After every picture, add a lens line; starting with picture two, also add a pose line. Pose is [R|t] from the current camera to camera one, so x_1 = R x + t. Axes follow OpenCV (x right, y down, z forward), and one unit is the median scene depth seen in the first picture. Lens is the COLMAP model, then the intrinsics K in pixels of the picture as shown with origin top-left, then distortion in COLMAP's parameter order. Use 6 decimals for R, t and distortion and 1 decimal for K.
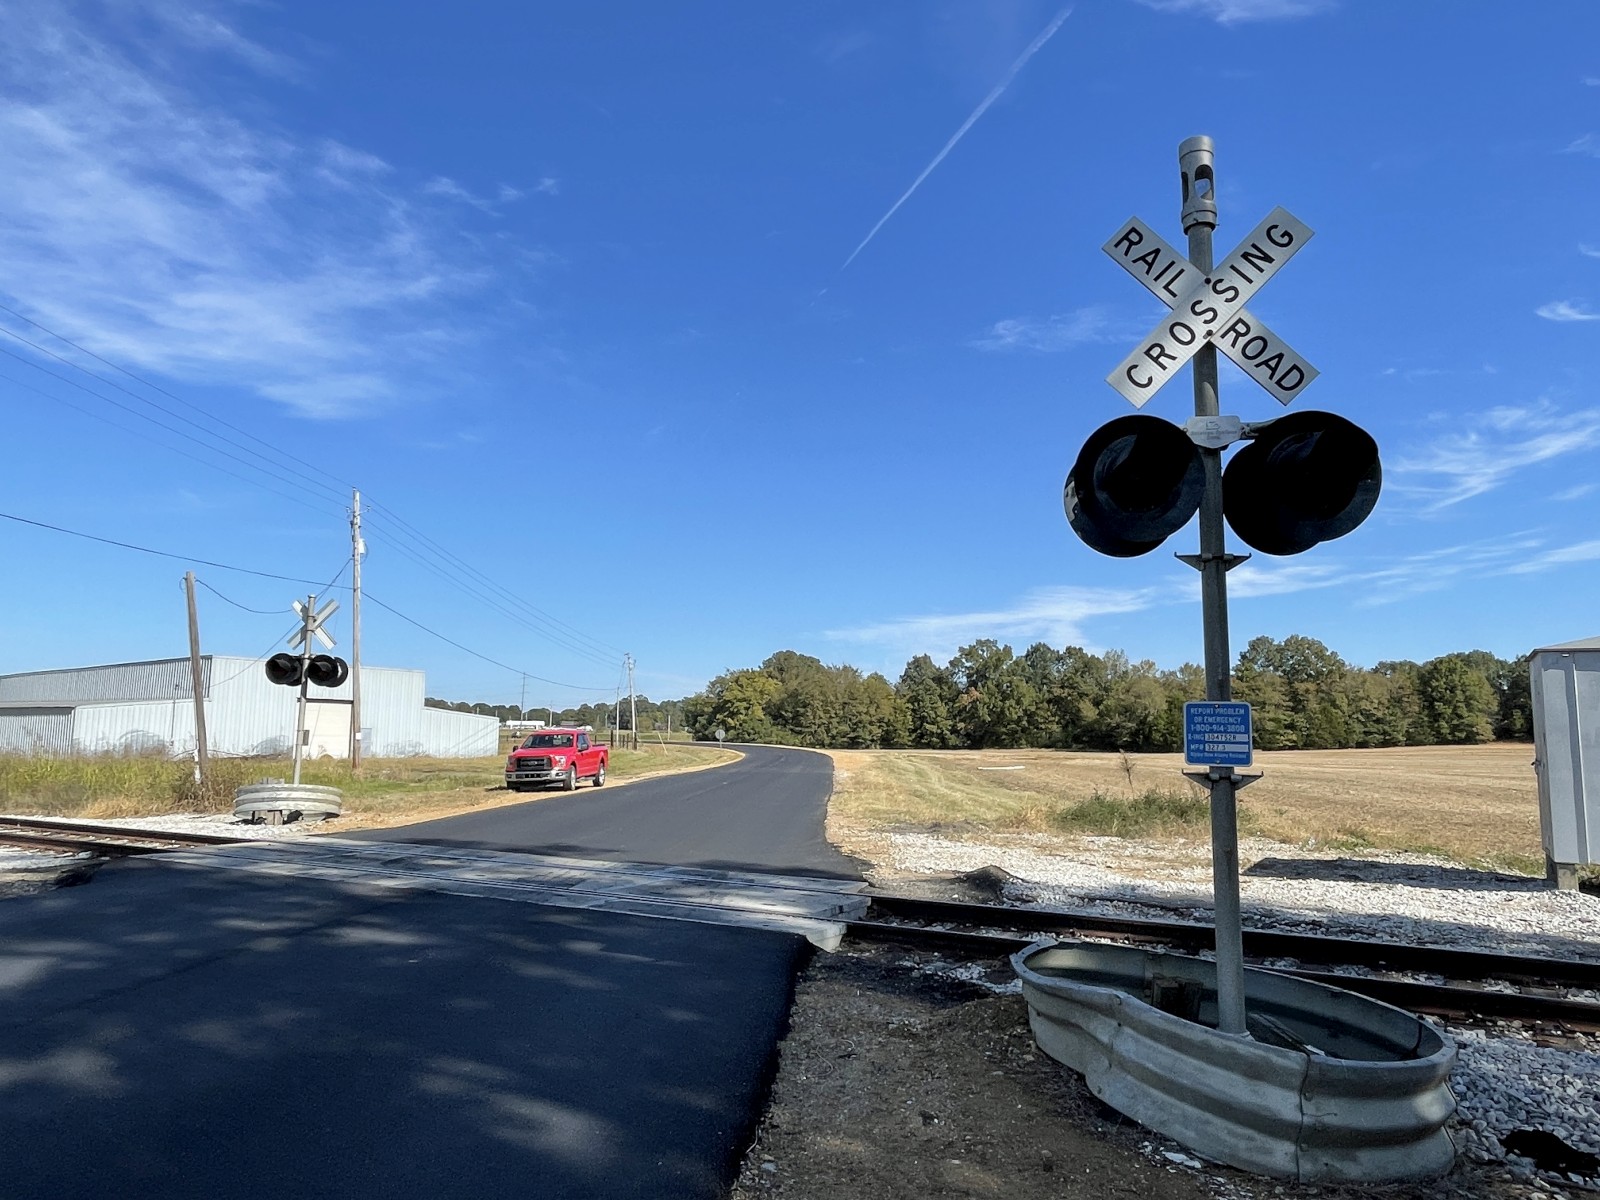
lens RADIAL K [[1055.9, 0, 805.7], [0, 1055.9, 596.3], [0, 0, 1]] dist [-0.003182, 0.001613]
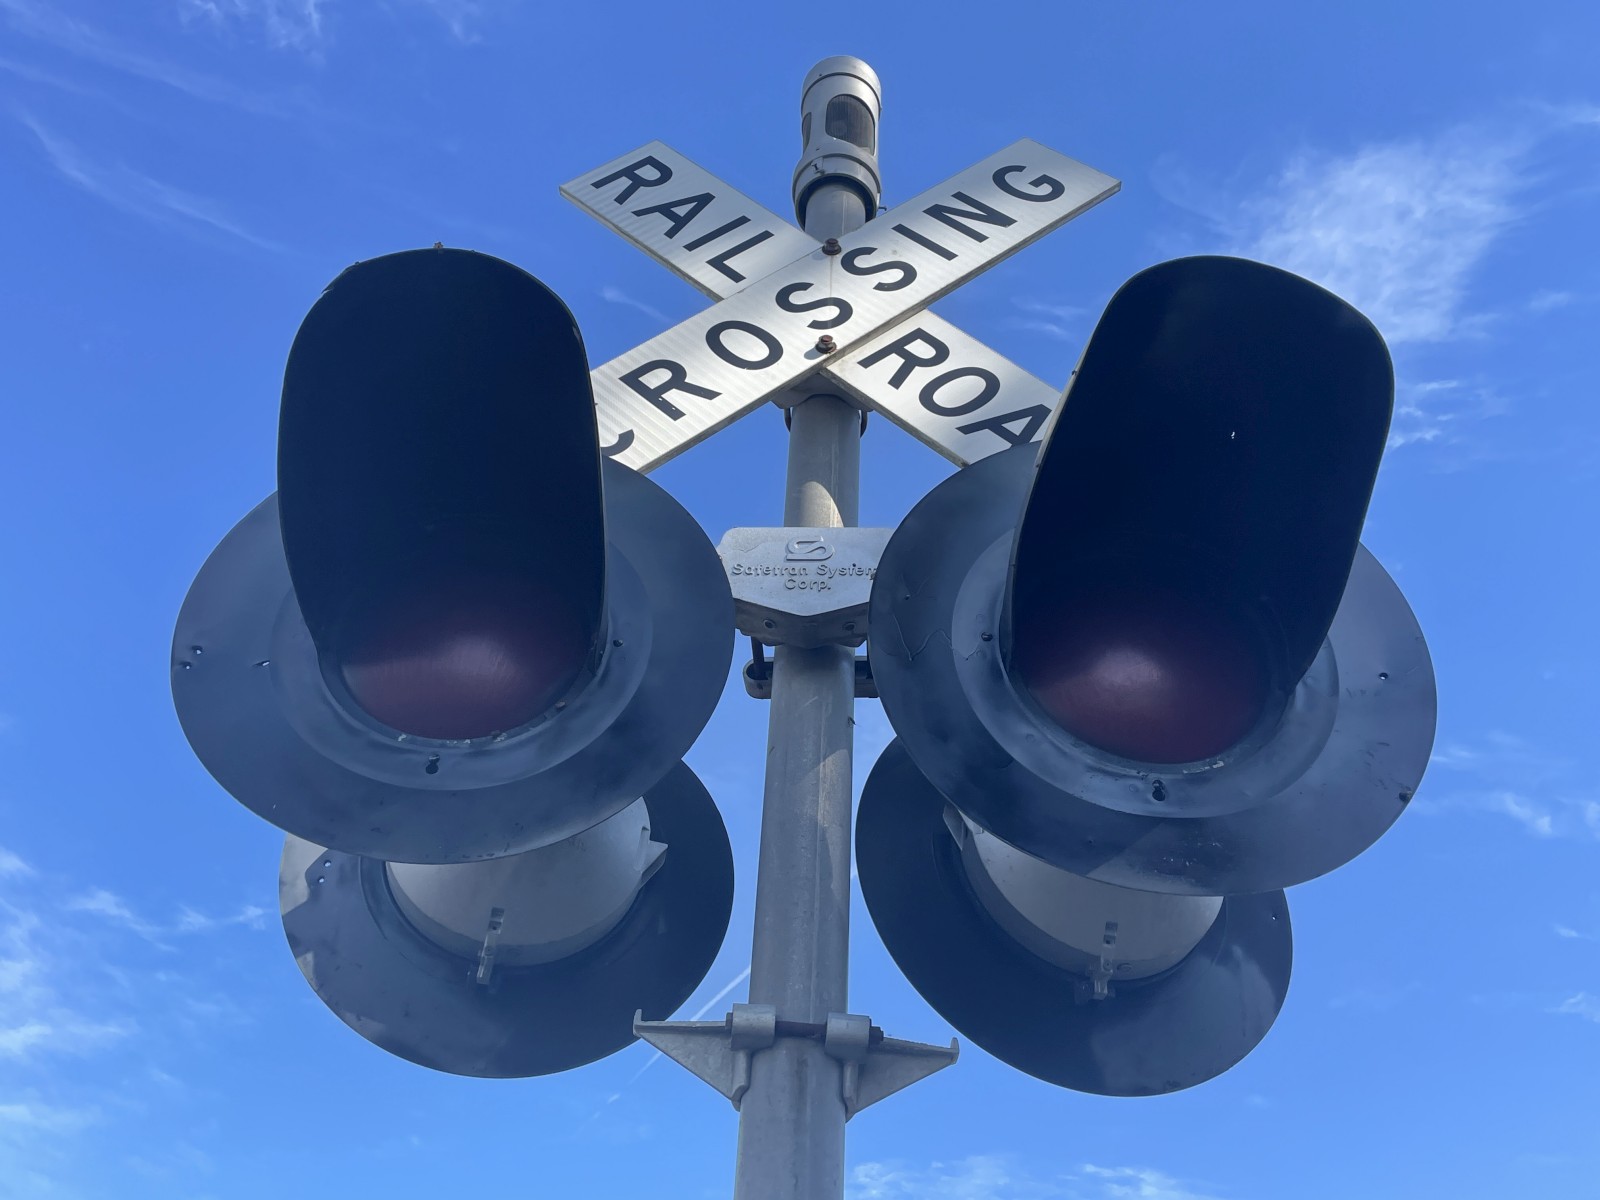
lens RADIAL K [[1454.5, 0, 817.1], [0, 1454.5, 628.1], [0, 0, 1]] dist [0.036089, 0.000000]
pose [[0.986042, 0.127875, 0.106628, 0.196567], [-0.045151, 0.821785, -0.568006, 0.040720], [-0.160259, 0.555264, 0.816088, 0.392725]]
